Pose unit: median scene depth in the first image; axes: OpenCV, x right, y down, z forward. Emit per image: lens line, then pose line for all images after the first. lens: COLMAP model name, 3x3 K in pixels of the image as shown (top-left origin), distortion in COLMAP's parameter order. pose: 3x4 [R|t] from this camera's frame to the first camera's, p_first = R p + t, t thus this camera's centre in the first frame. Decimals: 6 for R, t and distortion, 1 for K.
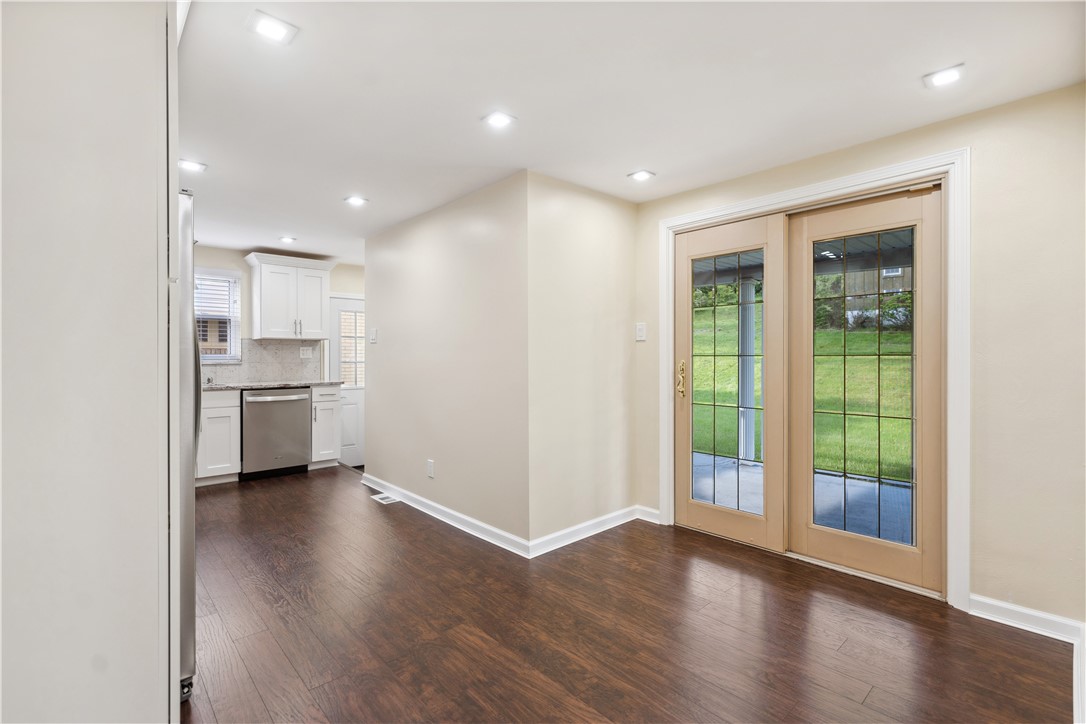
lens RADIAL K [[494.8, 0, 547.7], [0, 494.8, 360.8], [0, 0, 1]] dist [0.000500, 0.000560]
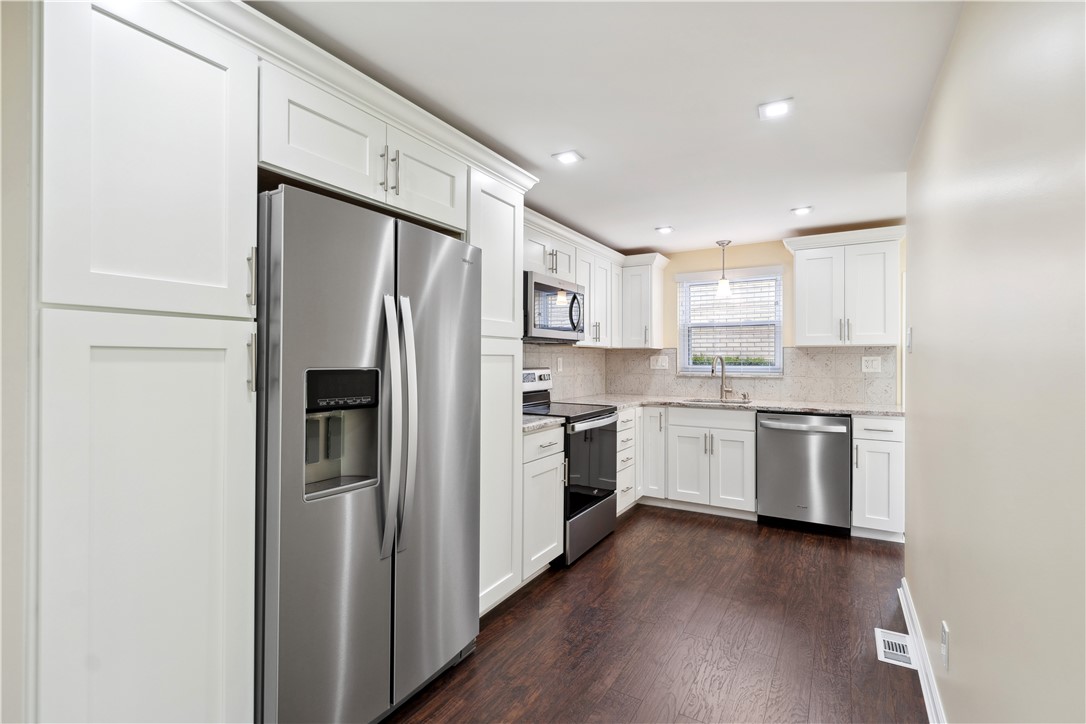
lens RADIAL K [[496.9, 0, 545.9], [0, 496.9, 355.9], [0, 0, 1]] dist [0.004308, 0.000349]
pose [[0.283651, -0.003268, -0.958922, 0.065028], [-0.010529, 0.999923, -0.006522, -0.022074], [0.958870, 0.011947, 0.283595, 0.412536]]
